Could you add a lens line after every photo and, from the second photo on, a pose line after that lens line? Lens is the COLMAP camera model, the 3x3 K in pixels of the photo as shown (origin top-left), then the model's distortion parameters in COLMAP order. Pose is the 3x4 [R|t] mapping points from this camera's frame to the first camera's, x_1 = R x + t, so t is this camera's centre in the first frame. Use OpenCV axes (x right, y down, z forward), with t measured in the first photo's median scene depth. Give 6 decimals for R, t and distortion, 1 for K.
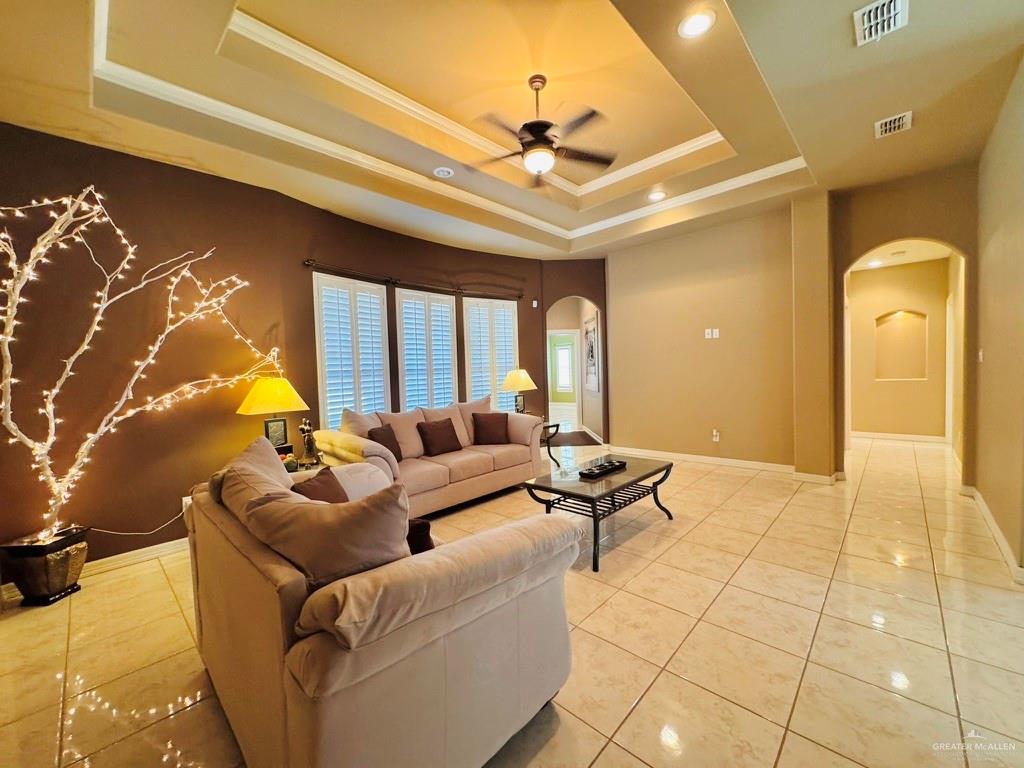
lens RADIAL K [[408.8, 0, 505.6], [0, 408.8, 384.1], [0, 0, 1]] dist [-0.002106, 0.000066]
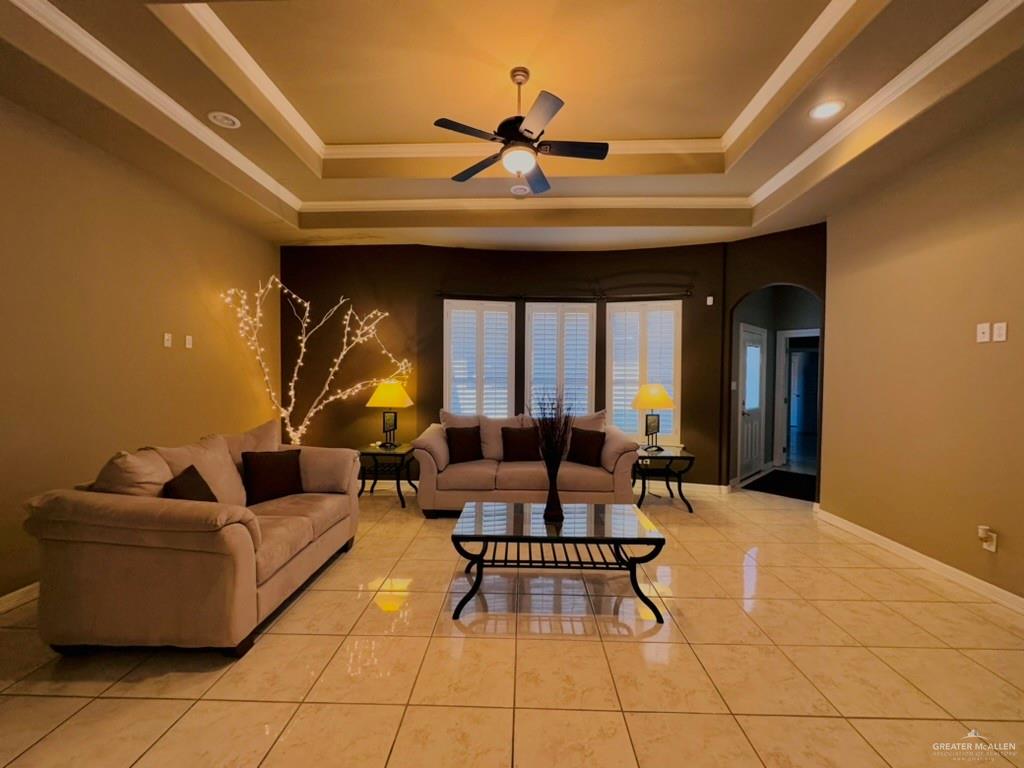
lens RADIAL K [[408.8, 0, 510.3], [0, 408.8, 382.9], [0, 0, 1]] dist [-0.002106, 0.000066]
pose [[0.674859, 0.049607, -0.736277, 0.717438], [-0.056965, 0.998263, 0.015046, -0.054354], [0.735745, 0.031788, 0.676512, 0.352979]]
